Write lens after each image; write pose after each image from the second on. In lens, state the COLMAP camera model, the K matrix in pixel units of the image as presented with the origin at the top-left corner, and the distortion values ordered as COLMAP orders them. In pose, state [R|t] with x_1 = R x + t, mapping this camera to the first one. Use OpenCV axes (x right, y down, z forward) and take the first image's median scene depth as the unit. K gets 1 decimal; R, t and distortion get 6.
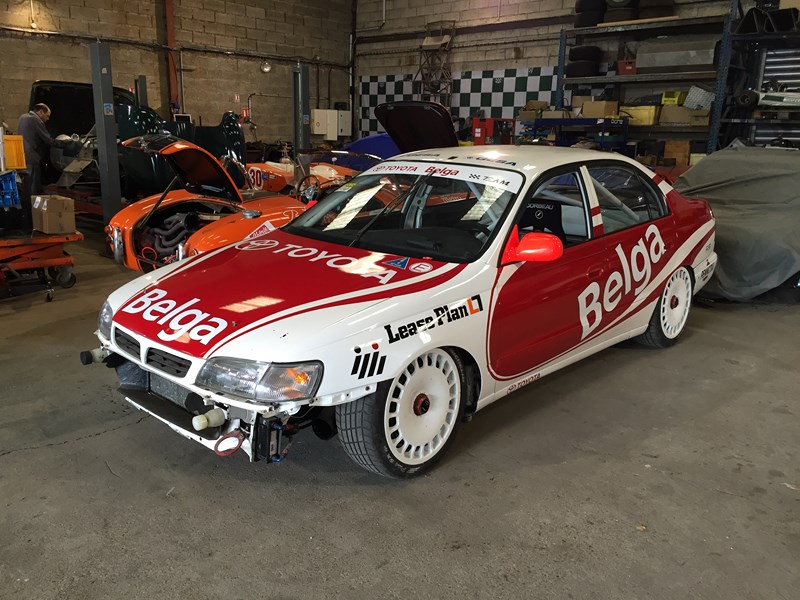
lens RADIAL K [[687.8, 0, 398.4], [0, 687.8, 296.8], [0, 0, 1]] dist [-0.013463, -0.007839]
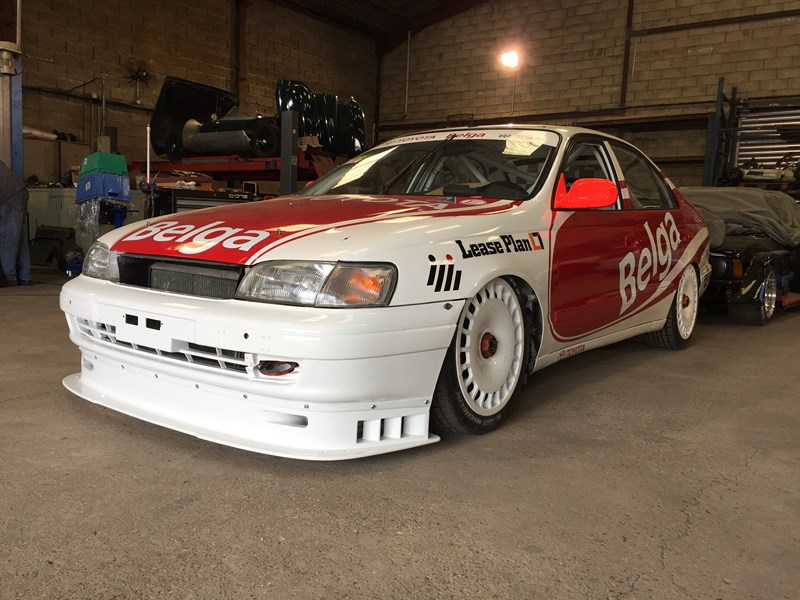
lens RADIAL K [[687.8, 0, 397.9], [0, 687.8, 296.5], [0, 0, 1]] dist [-0.013463, -0.007839]
pose [[0.992951, 0.010102, 0.118097, -0.171419], [0.006755, 0.989920, -0.141466, 0.207408], [-0.118336, 0.141267, 0.982874, 0.158283]]
